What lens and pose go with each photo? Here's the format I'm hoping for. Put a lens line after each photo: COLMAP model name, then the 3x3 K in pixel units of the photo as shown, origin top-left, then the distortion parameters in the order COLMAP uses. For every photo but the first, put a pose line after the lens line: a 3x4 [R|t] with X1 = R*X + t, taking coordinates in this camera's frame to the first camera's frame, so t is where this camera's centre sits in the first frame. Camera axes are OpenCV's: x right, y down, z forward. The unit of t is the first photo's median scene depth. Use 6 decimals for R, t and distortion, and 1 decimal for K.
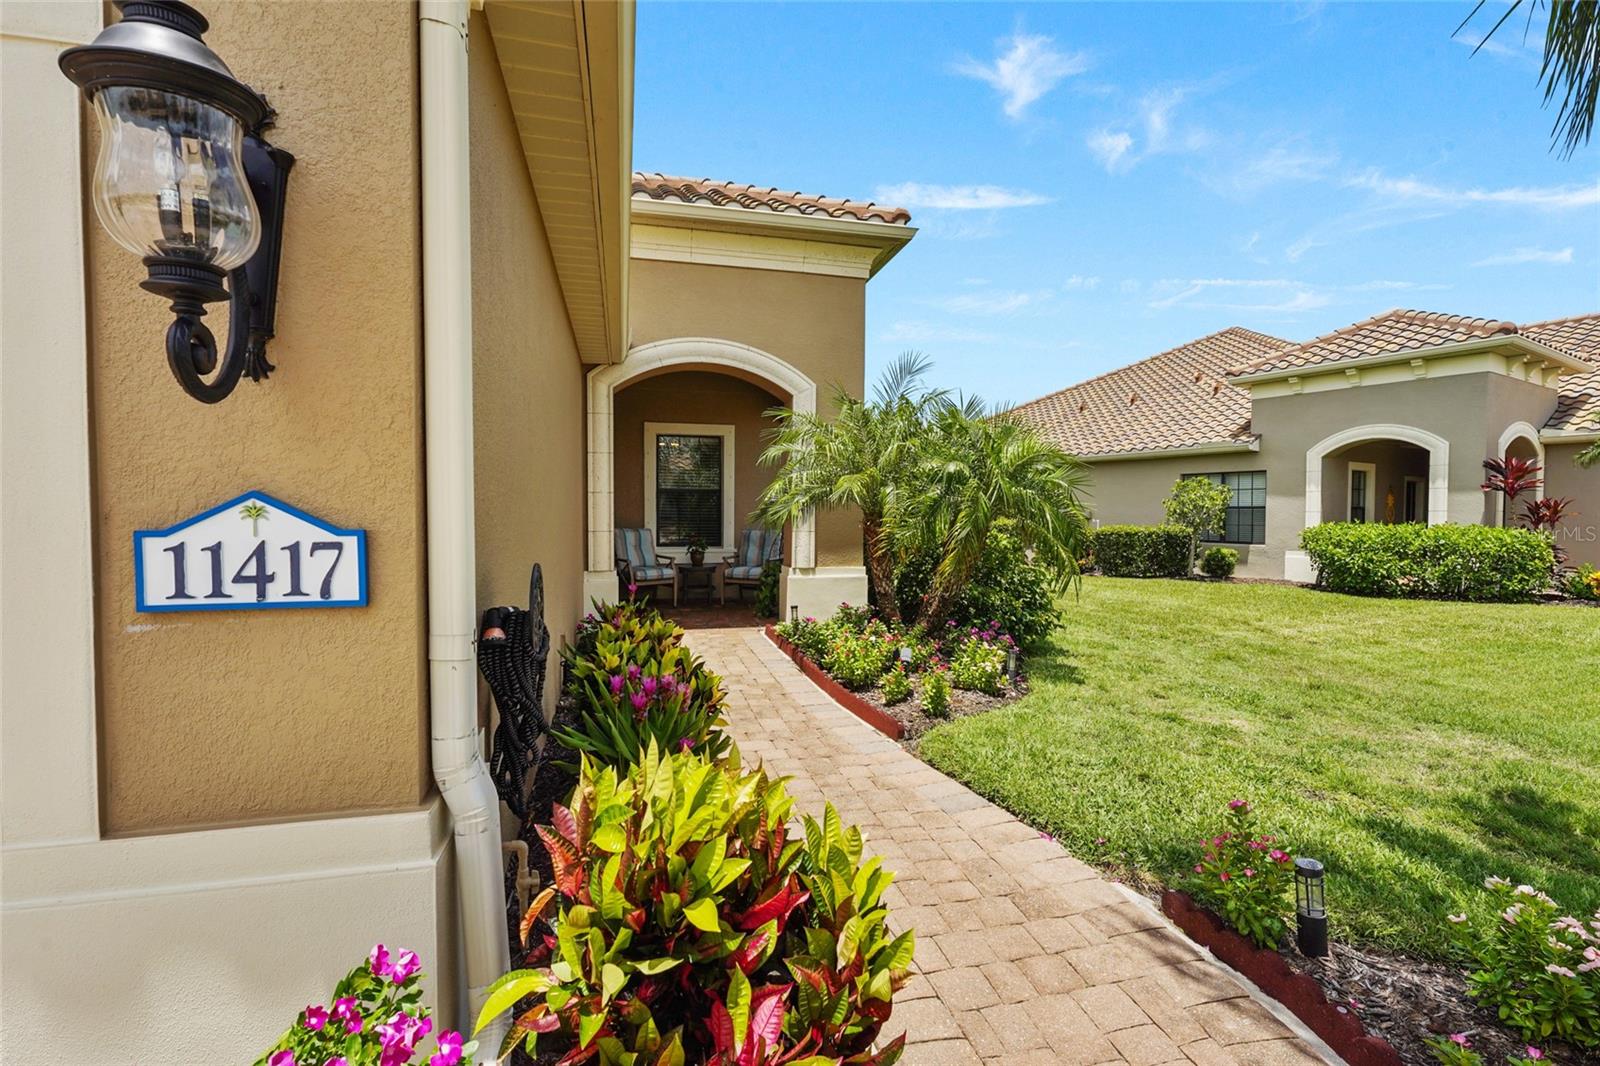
lens RADIAL K [[716.8, 0, 806.8], [0, 716.8, 535.1], [0, 0, 1]] dist [0.002970, -0.000369]
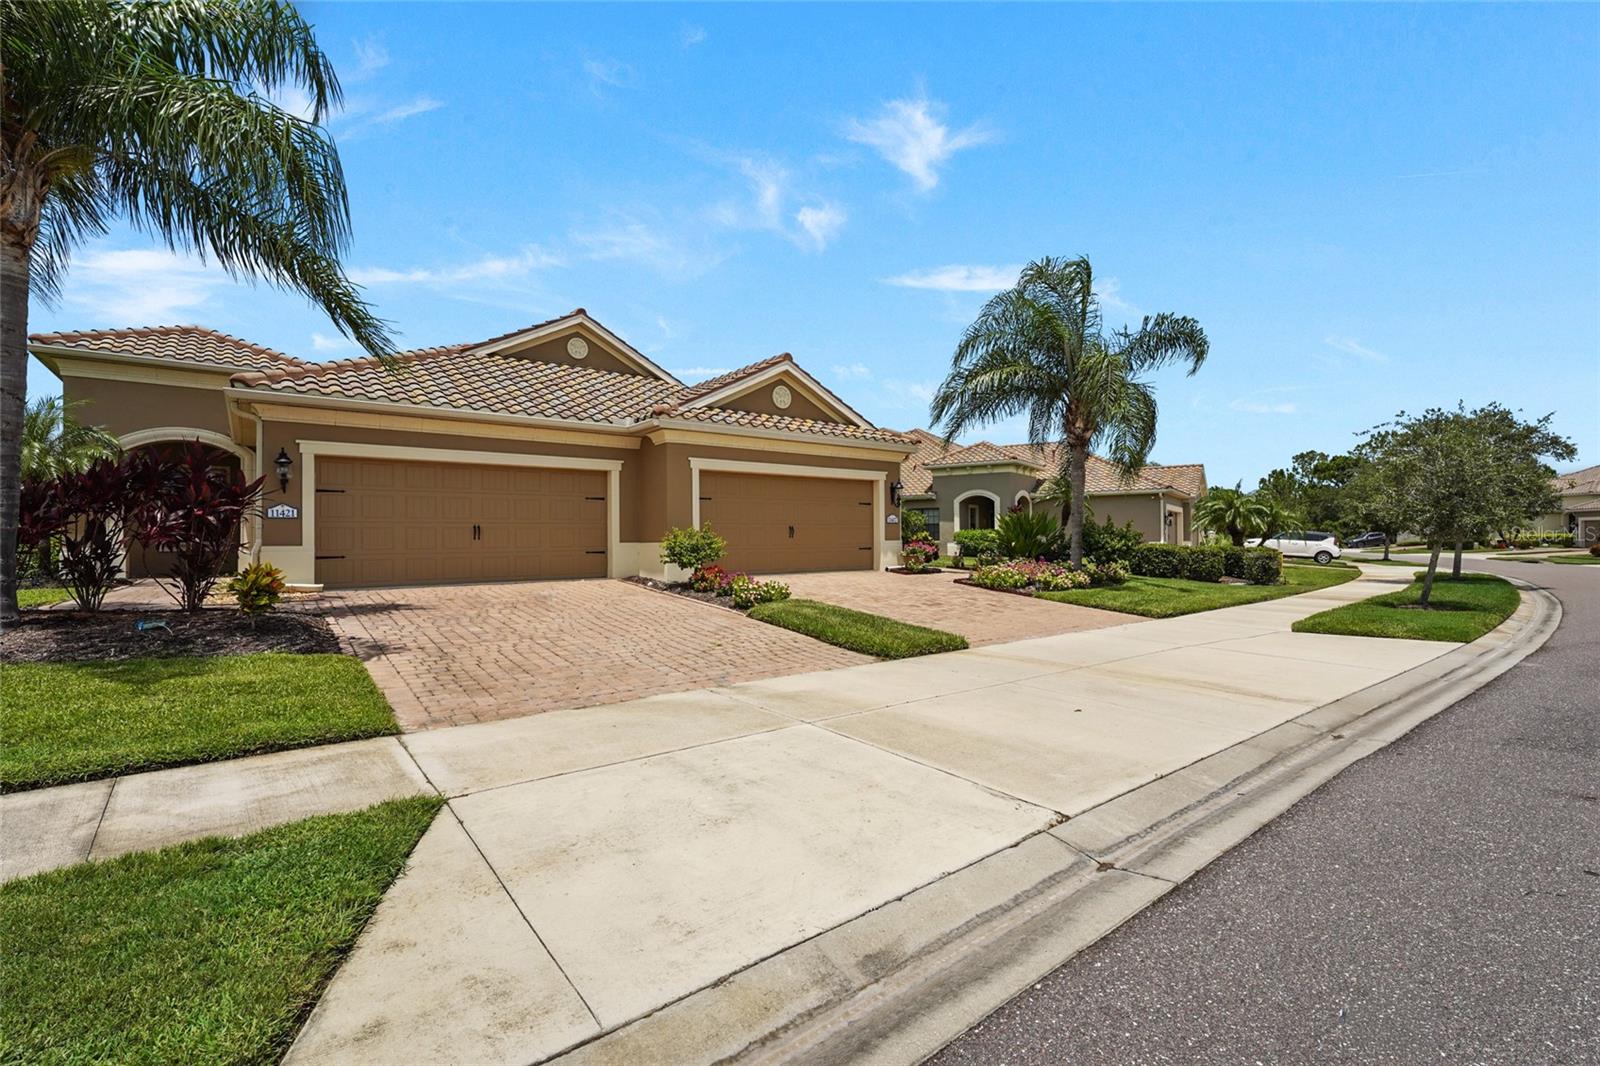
lens RADIAL K [[716.8, 0, 791.5], [0, 716.8, 541.2], [0, 0, 1]] dist [0.002970, -0.000369]
pose [[0.918631, -0.011779, 0.394940, -0.740086], [0.024660, 0.999316, -0.027554, 0.071511], [-0.394346, 0.035051, 0.918293, -0.966551]]
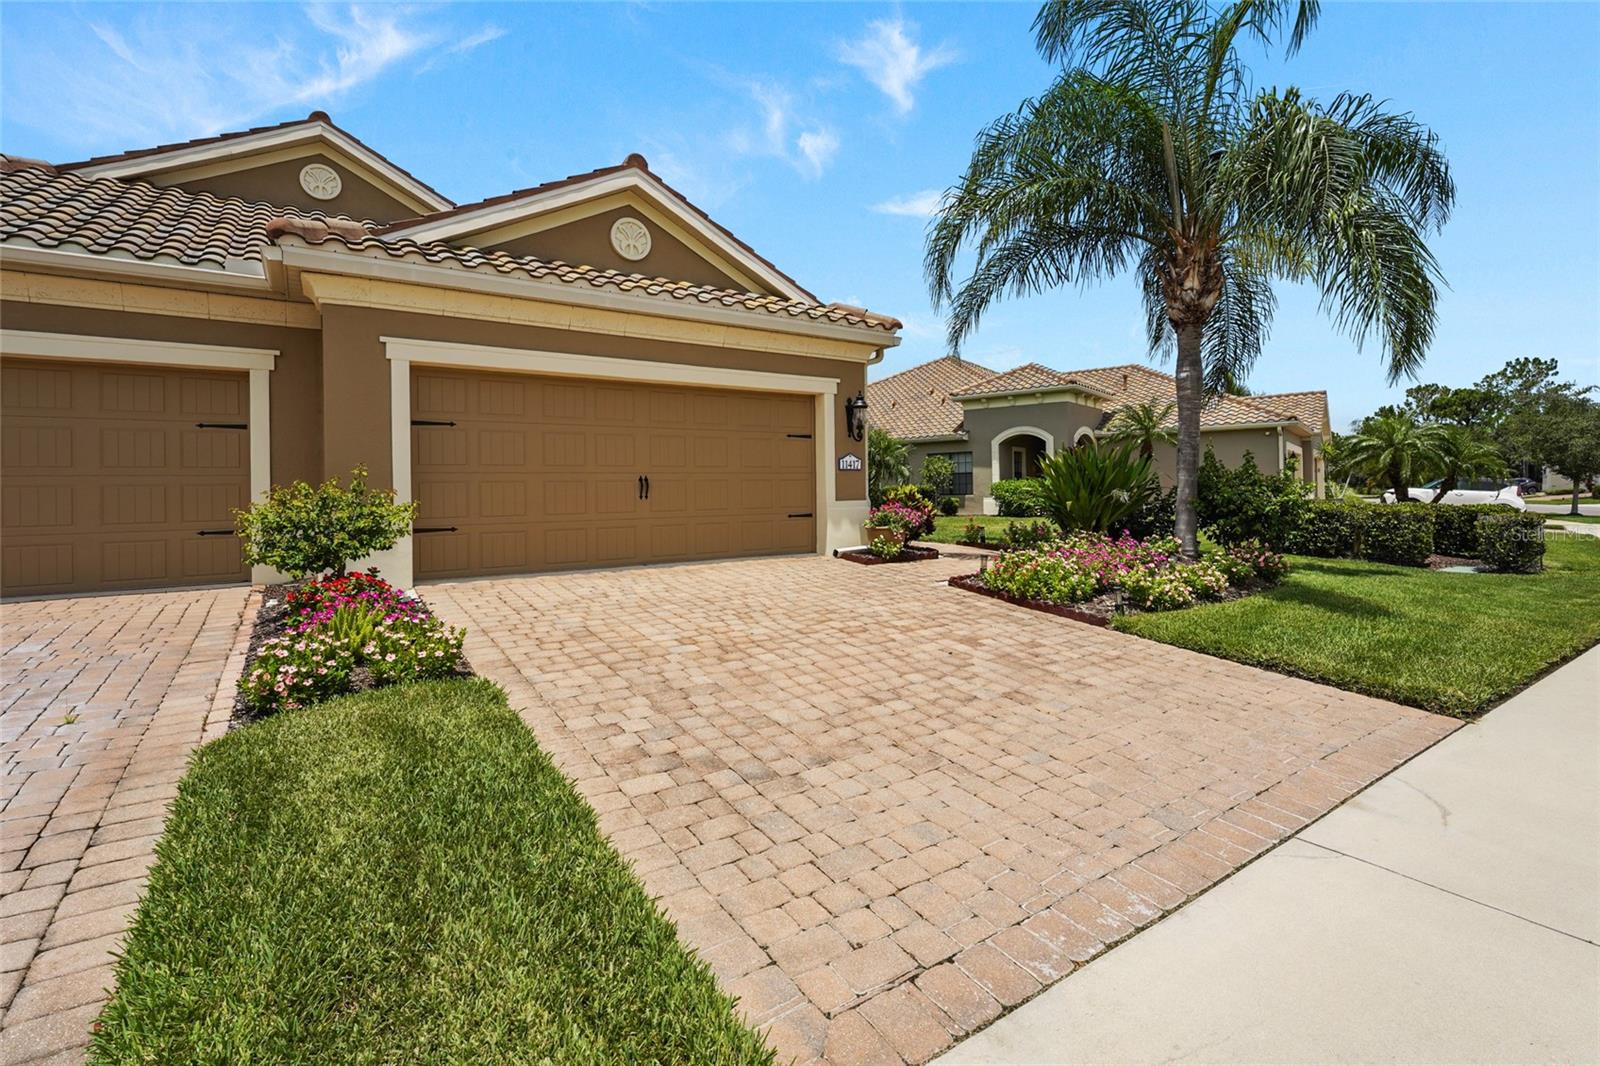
lens RADIAL K [[716.8, 0, 799.6], [0, 716.8, 500.5], [0, 0, 1]] dist [0.002970, -0.000369]
pose [[0.942255, -0.023080, 0.334100, -0.365424], [0.030945, 0.999355, -0.018236, 0.051190], [-0.333463, 0.027522, 0.942361, -0.535019]]
